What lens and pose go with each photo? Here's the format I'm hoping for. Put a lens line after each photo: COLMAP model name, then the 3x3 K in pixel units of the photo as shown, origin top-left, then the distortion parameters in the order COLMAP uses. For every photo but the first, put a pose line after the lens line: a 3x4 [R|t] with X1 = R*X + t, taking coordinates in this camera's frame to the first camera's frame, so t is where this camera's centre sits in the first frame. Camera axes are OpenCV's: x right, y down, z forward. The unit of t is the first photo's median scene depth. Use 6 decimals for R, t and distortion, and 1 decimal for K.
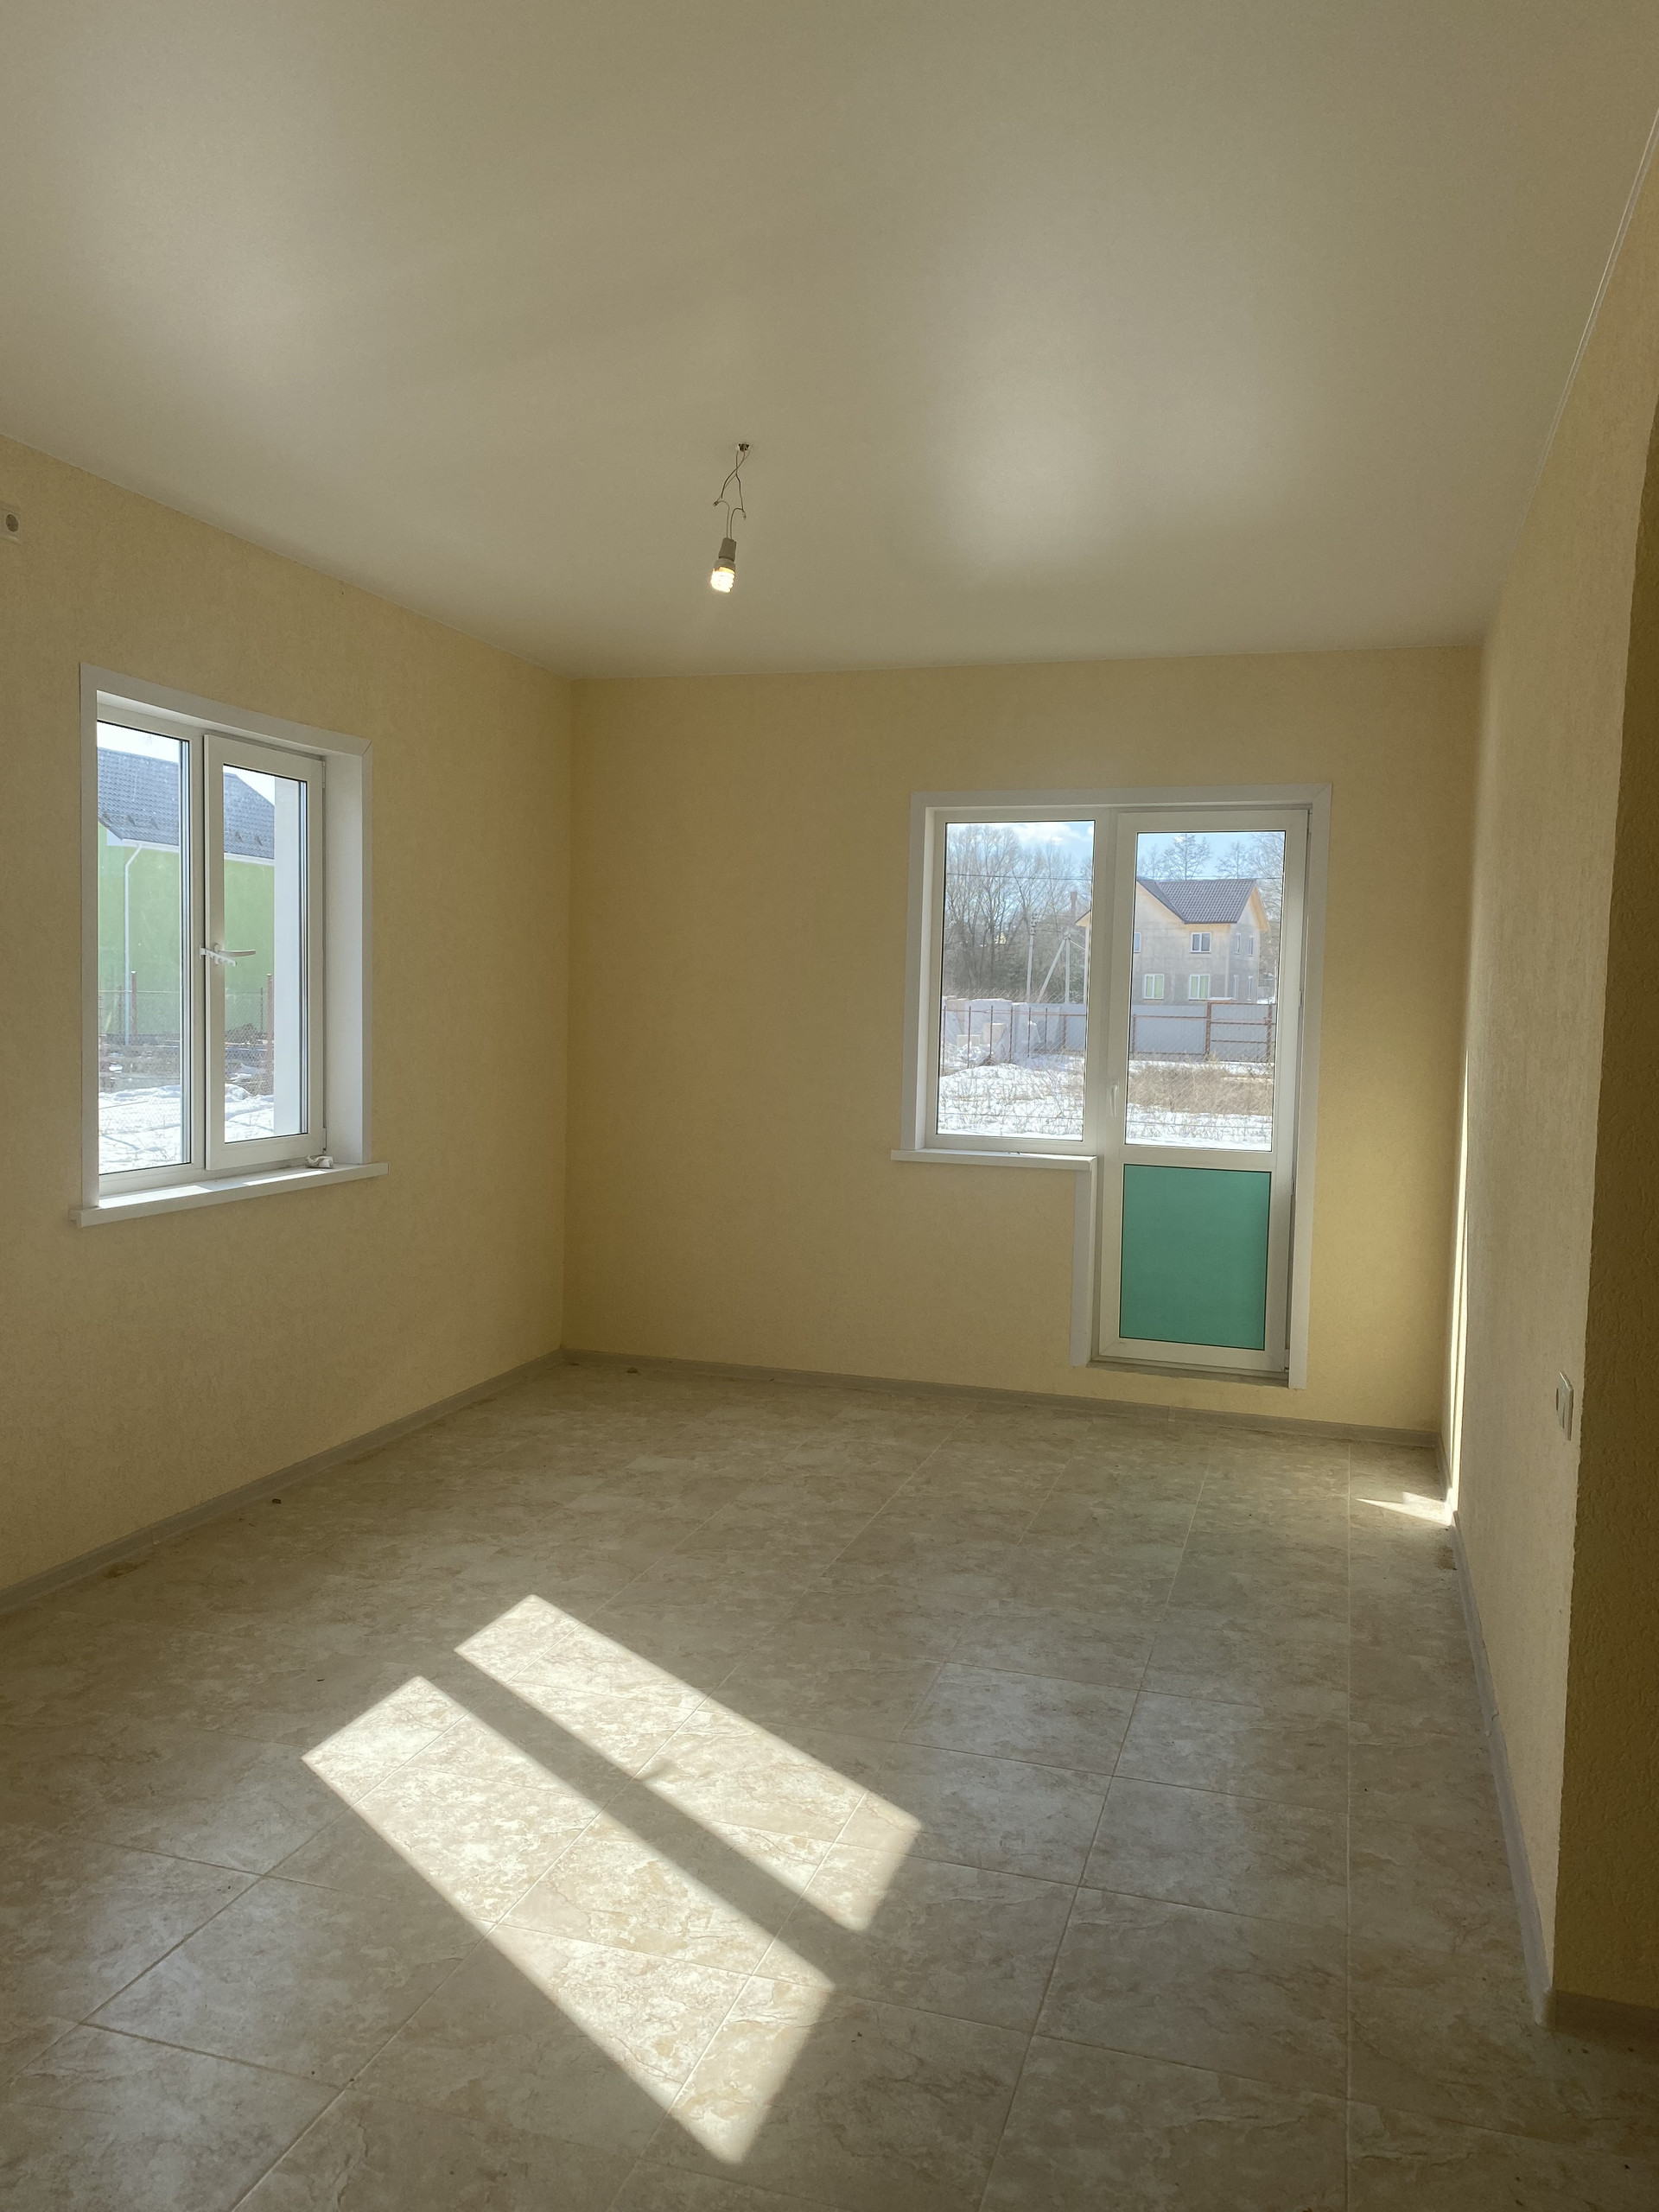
lens RADIAL K [[1697.6, 0, 813.8], [0, 1697.6, 1109.9], [0, 0, 1]] dist [0.011436, -0.022794]
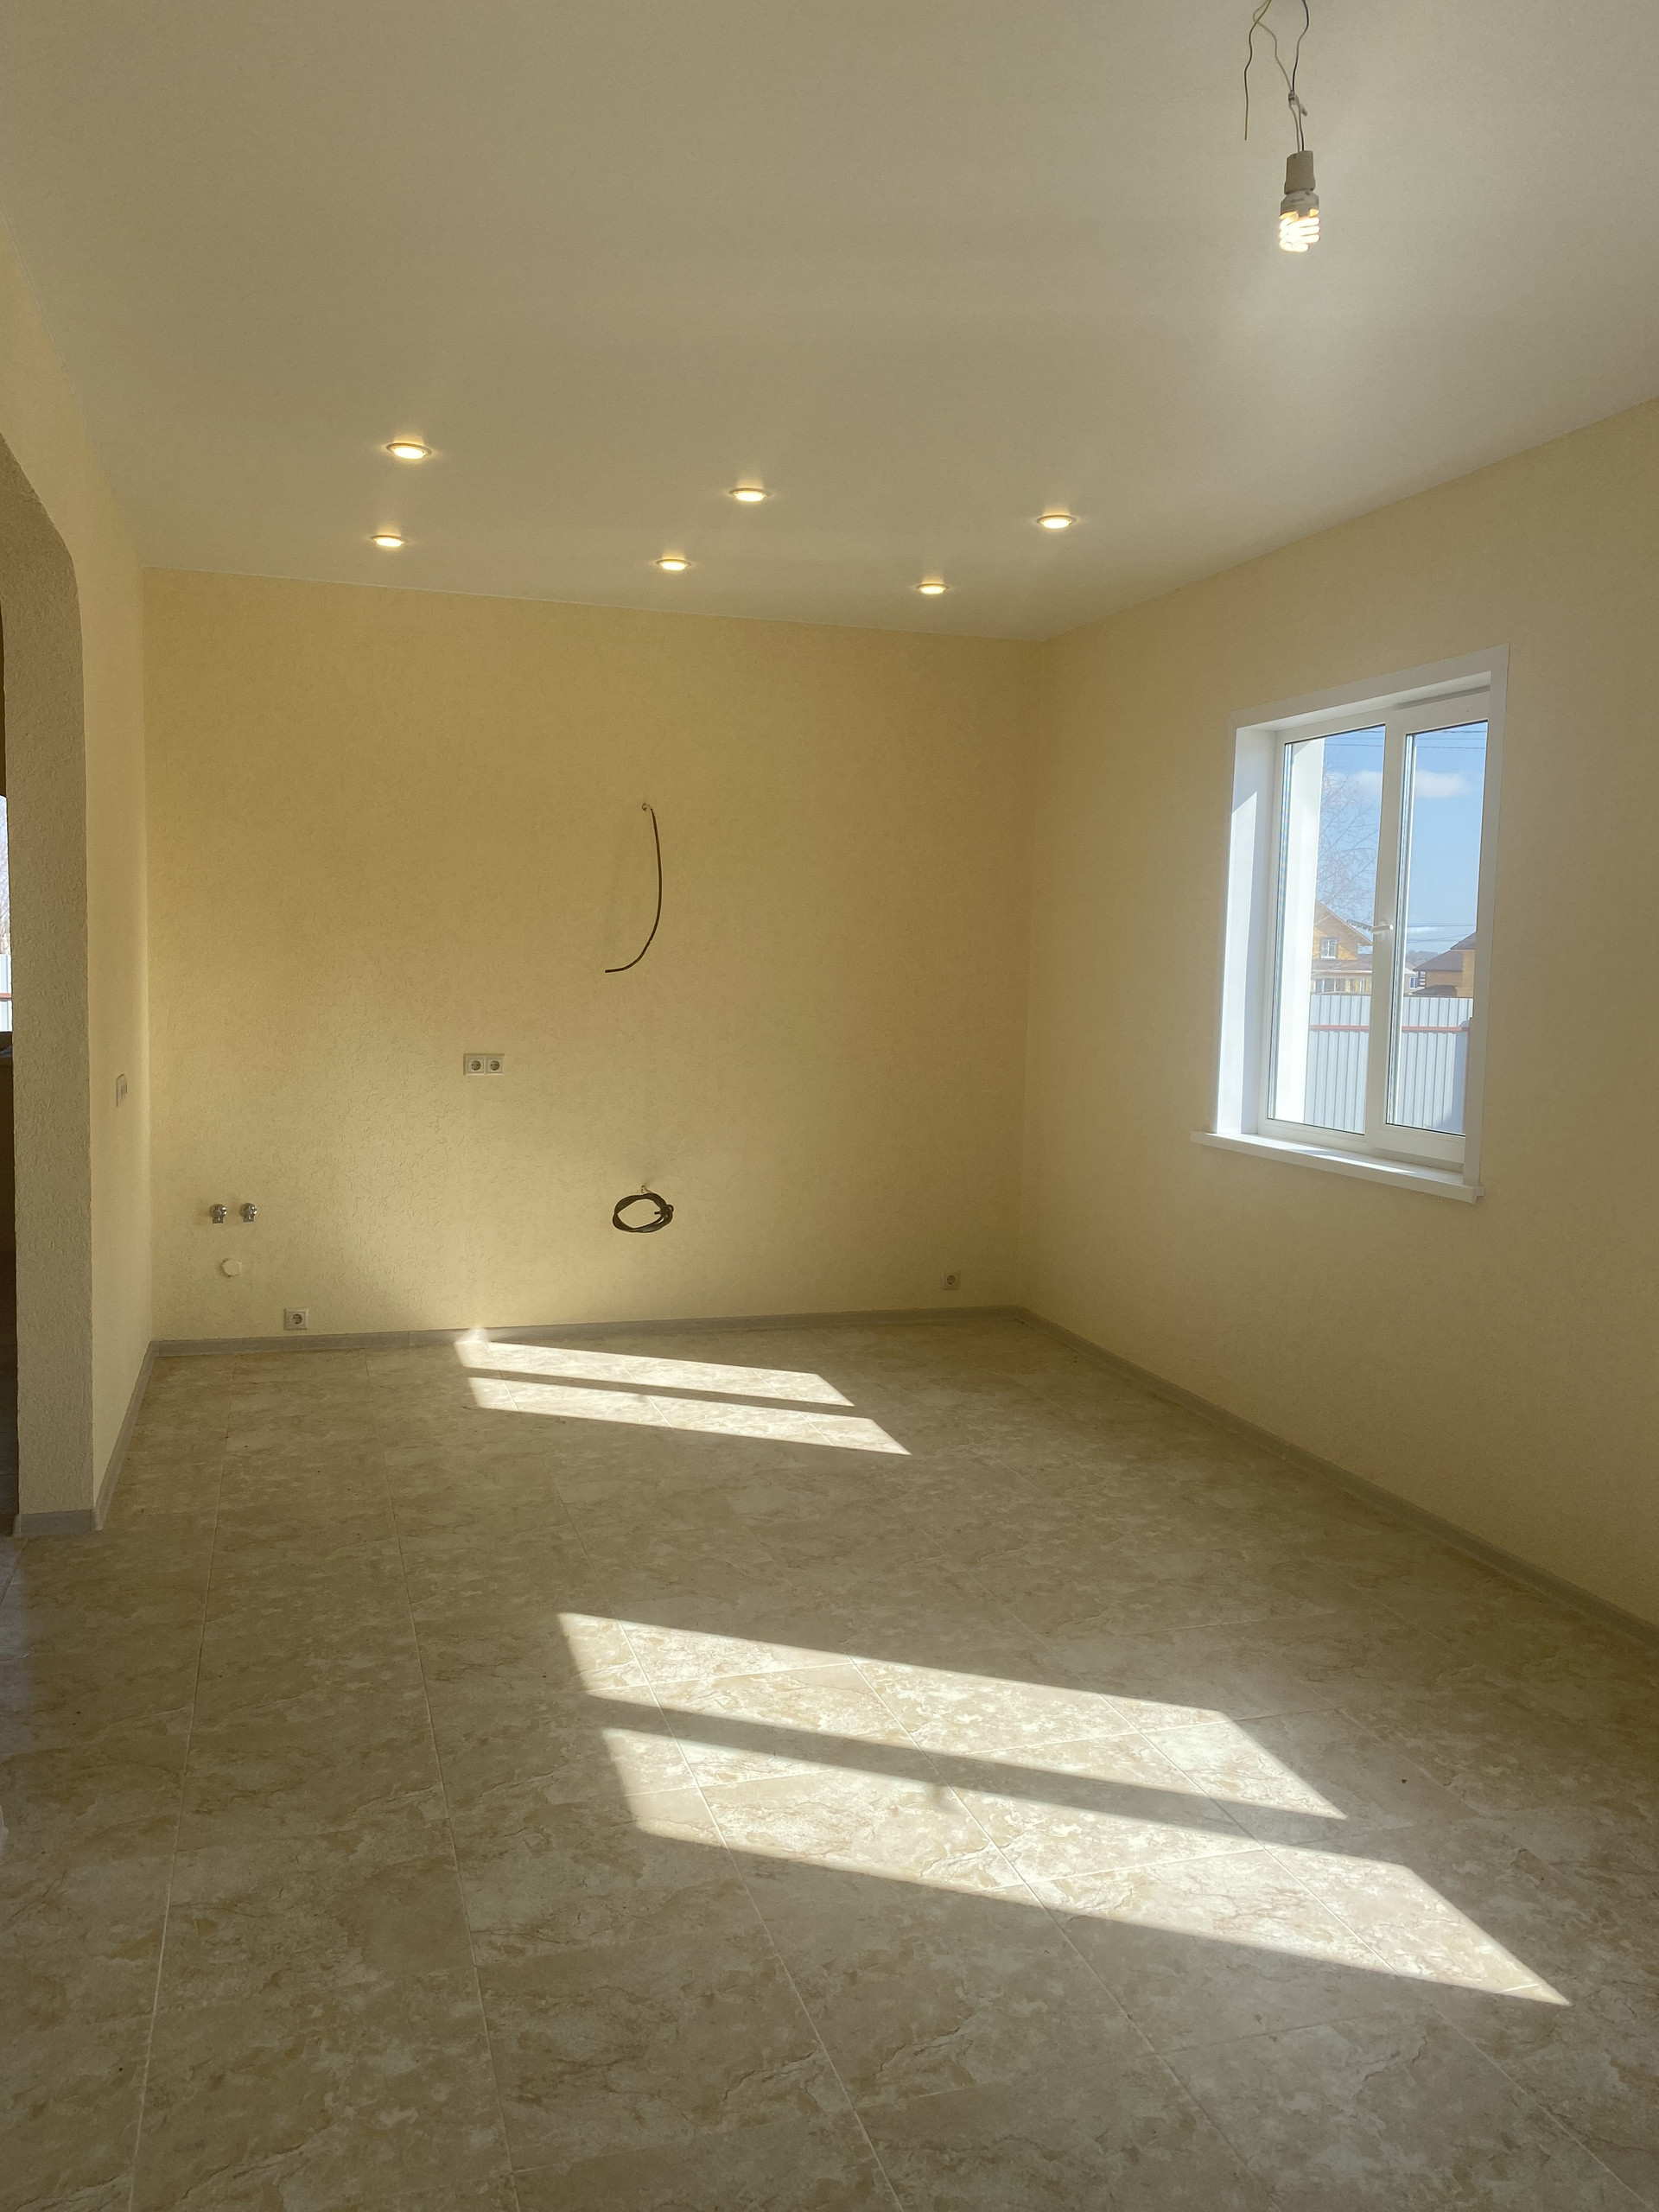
lens RADIAL K [[1697.6, 0, 809.0], [0, 1697.6, 1107.9], [0, 0, 1]] dist [0.011436, -0.022794]
pose [[-0.825020, 0.007464, -0.565055, 0.494536], [-0.080009, 0.988297, 0.129873, -0.093098], [0.559411, 0.152357, -0.814768, 1.703420]]
